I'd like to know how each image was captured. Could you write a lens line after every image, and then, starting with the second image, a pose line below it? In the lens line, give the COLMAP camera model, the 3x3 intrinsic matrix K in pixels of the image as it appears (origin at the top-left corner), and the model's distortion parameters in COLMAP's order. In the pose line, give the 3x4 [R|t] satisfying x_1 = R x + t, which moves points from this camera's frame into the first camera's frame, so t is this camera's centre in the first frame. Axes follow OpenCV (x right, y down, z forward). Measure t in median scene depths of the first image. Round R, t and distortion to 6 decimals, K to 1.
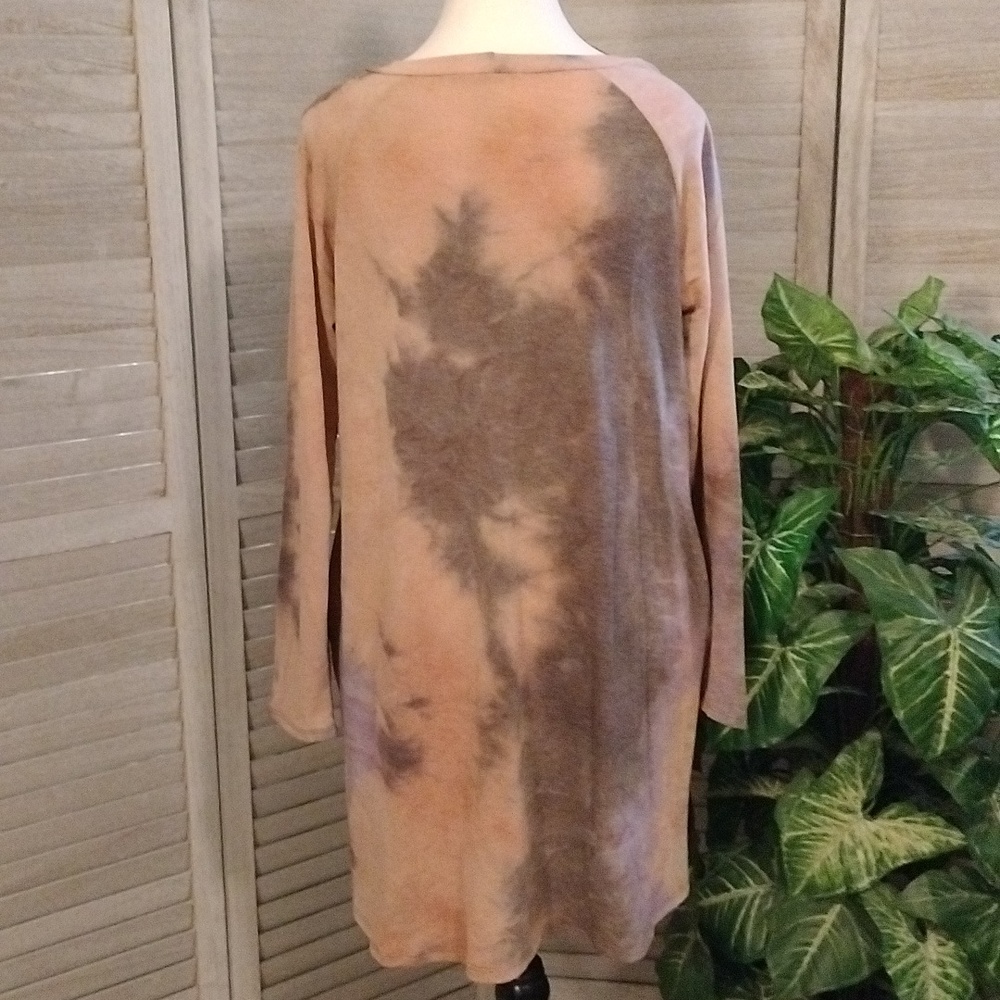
lens RADIAL K [[1587.4, 0, 503.1], [0, 1587.4, 496.9], [0, 0, 1]] dist [0.037398, 0.000000]
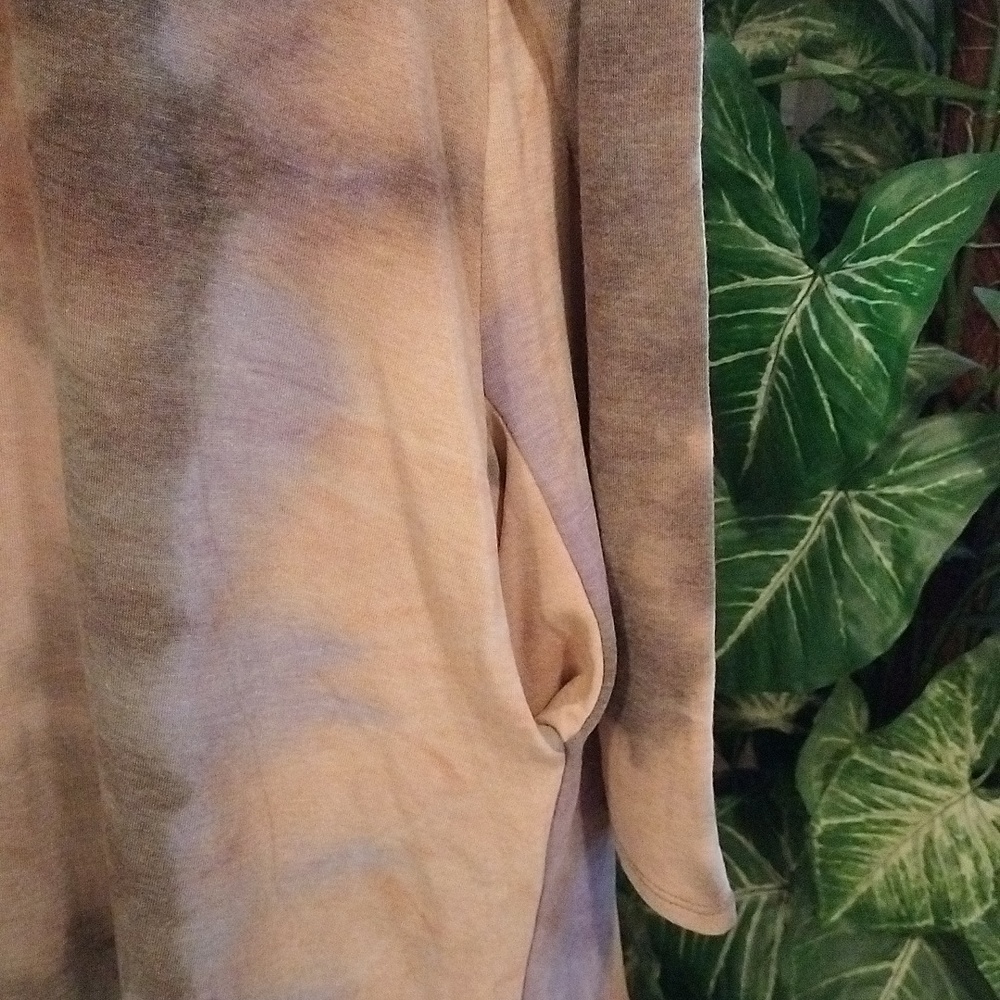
lens RADIAL K [[1587.4, 0, 505.5], [0, 1587.4, 497.7], [0, 0, 1]] dist [0.037398, 0.000000]
pose [[0.995333, -0.040005, 0.087821, 0.031565], [0.019827, 0.975389, 0.219599, -0.011266], [-0.094445, -0.216833, 0.971629, 0.526879]]
